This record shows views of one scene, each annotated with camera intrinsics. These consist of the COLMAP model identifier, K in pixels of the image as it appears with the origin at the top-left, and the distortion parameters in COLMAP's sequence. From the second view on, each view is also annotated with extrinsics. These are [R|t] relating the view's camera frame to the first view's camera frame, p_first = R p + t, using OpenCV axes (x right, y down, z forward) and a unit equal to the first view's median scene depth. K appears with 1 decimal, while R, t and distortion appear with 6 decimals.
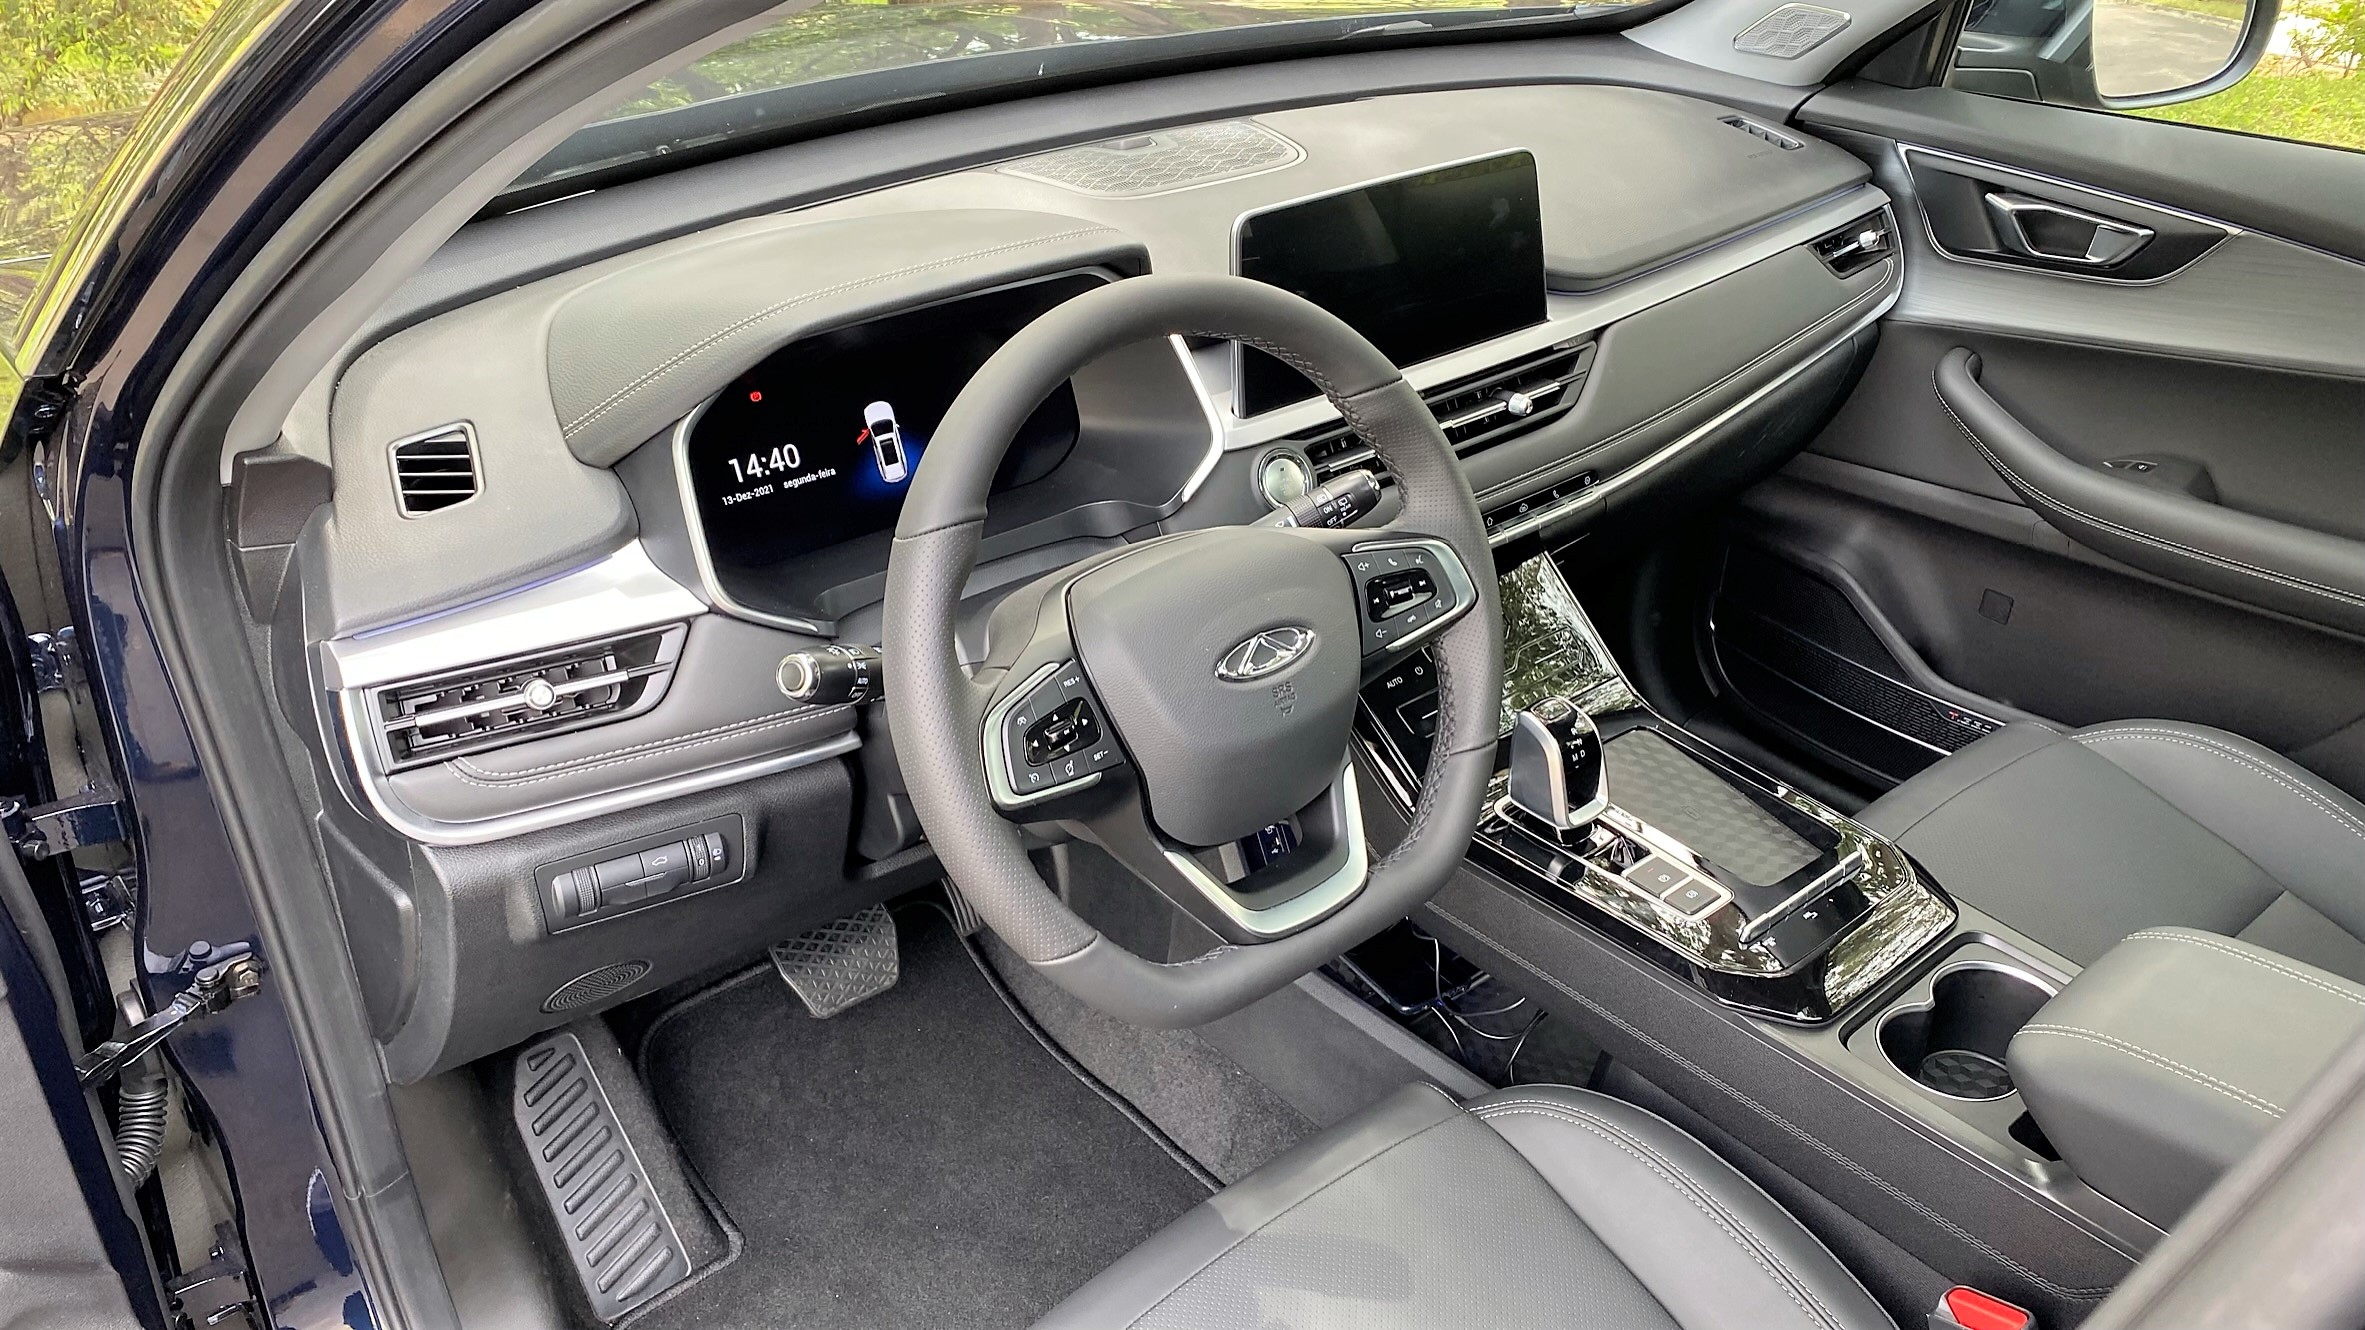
lens RADIAL K [[1871.7, 0, 1182.5], [0, 1871.7, 665.0], [0, 0, 1]] dist [0.003806, -0.058787]
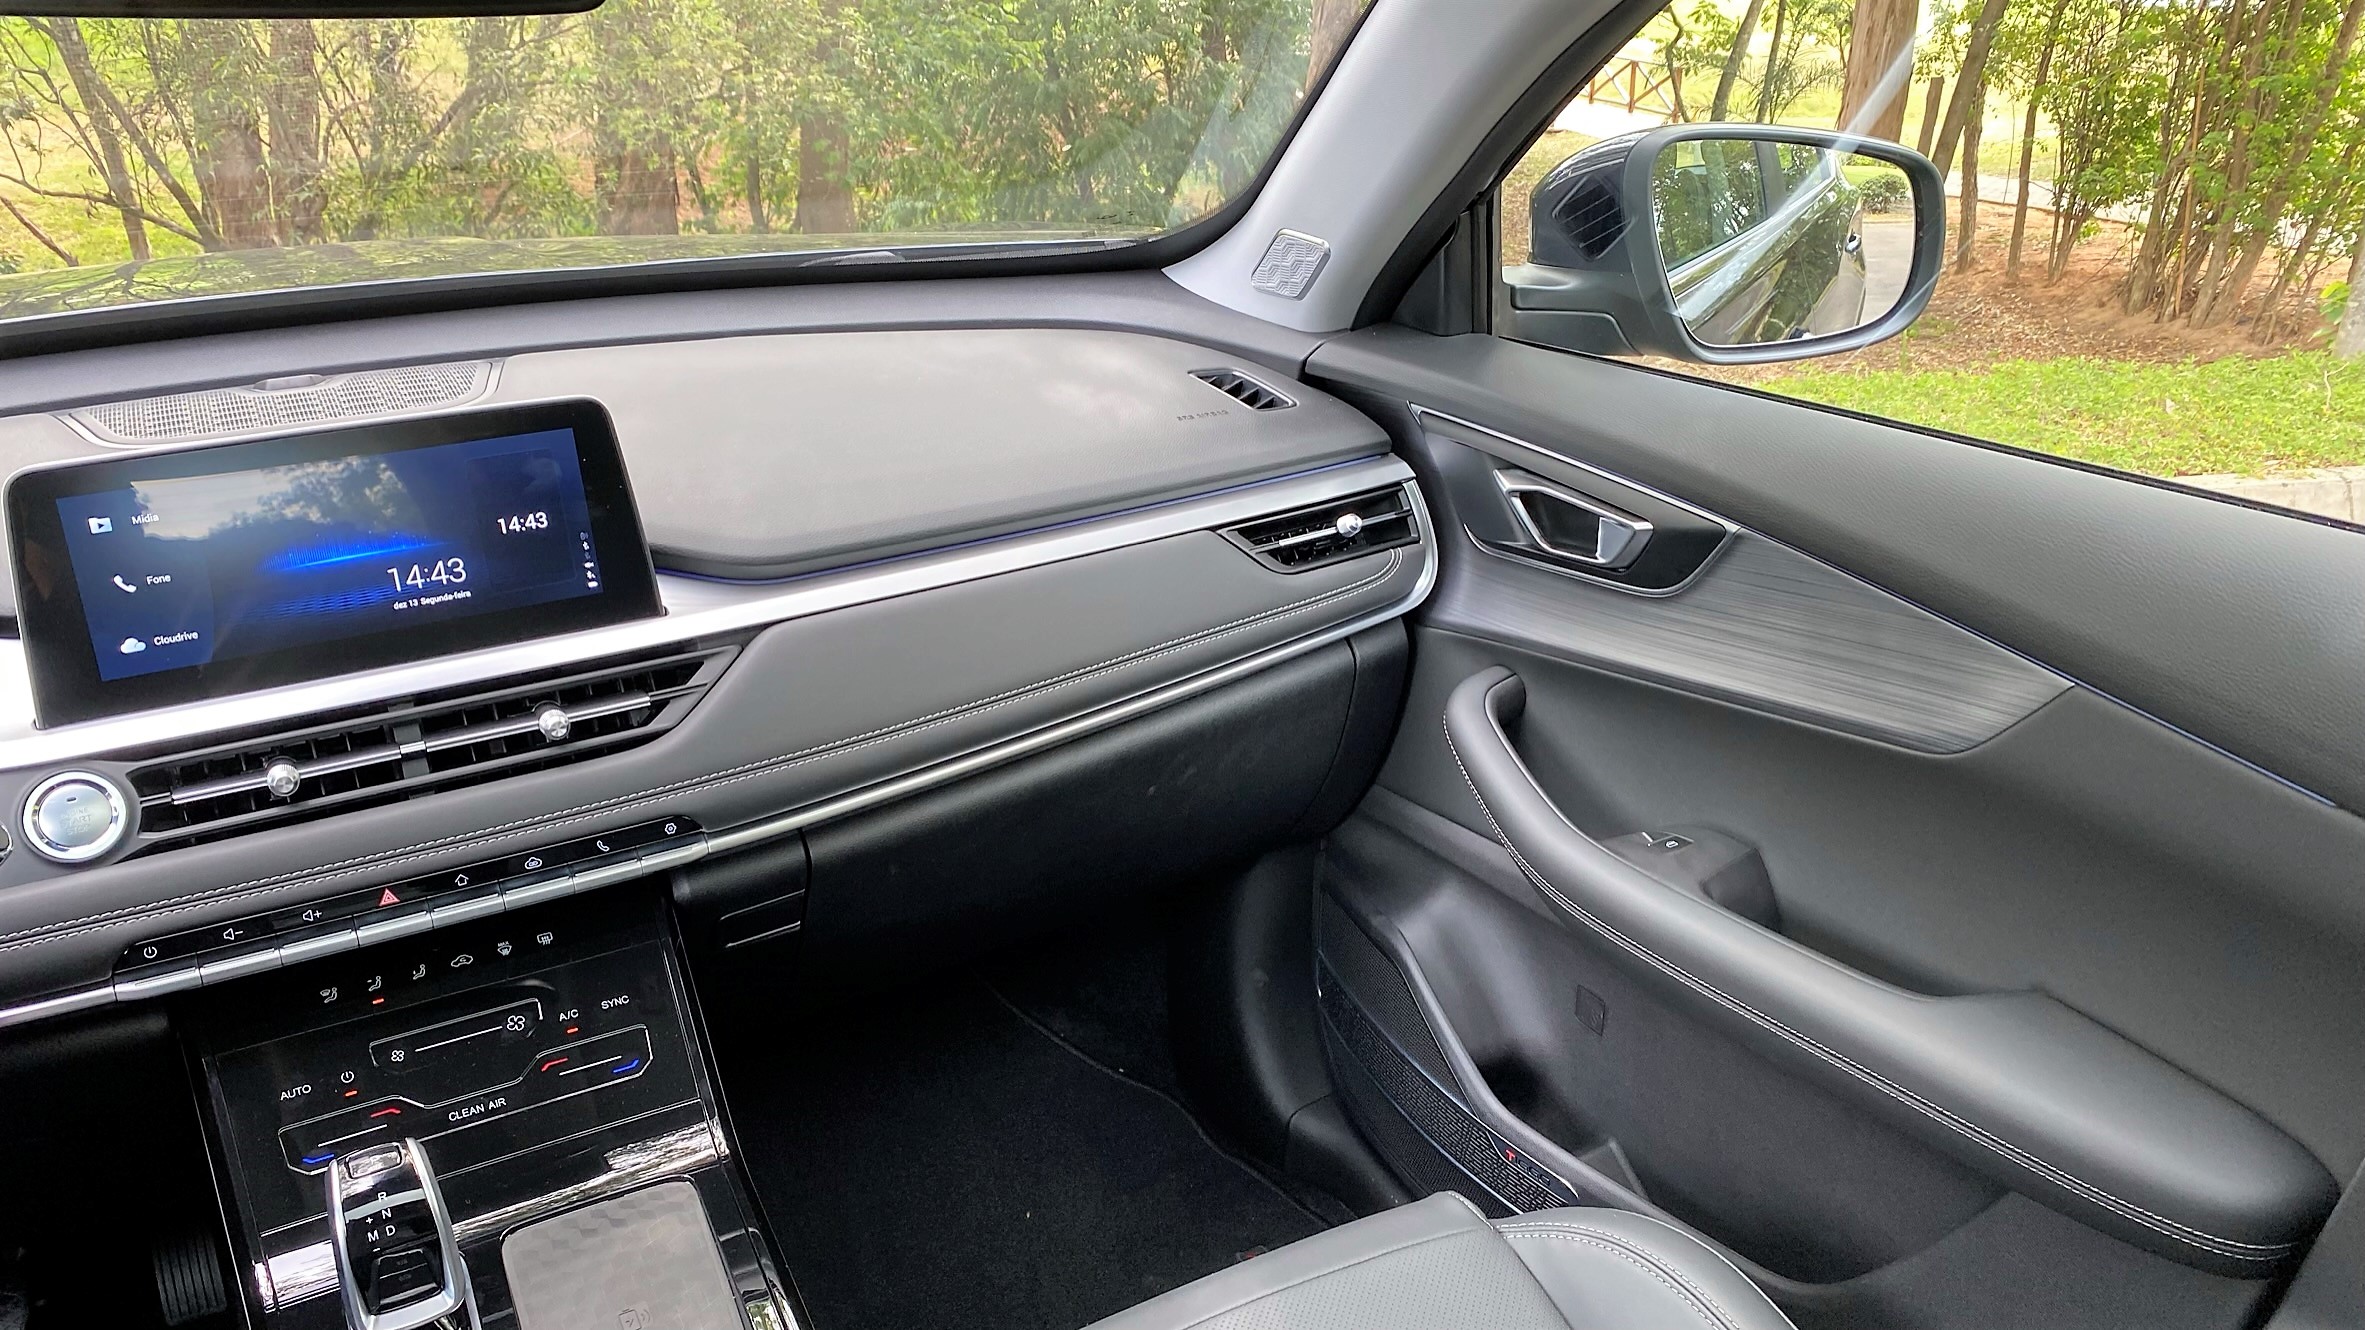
lens RADIAL K [[1832.9, 0, 1193.5], [0, 1832.9, 675.4], [0, 0, 1]] dist [0.058180, -0.096455]
pose [[0.978916, 0.050978, -0.197801, 0.520246], [-0.074950, 0.990457, -0.115662, -0.083042], [0.190018, 0.128049, 0.973394, 0.291891]]
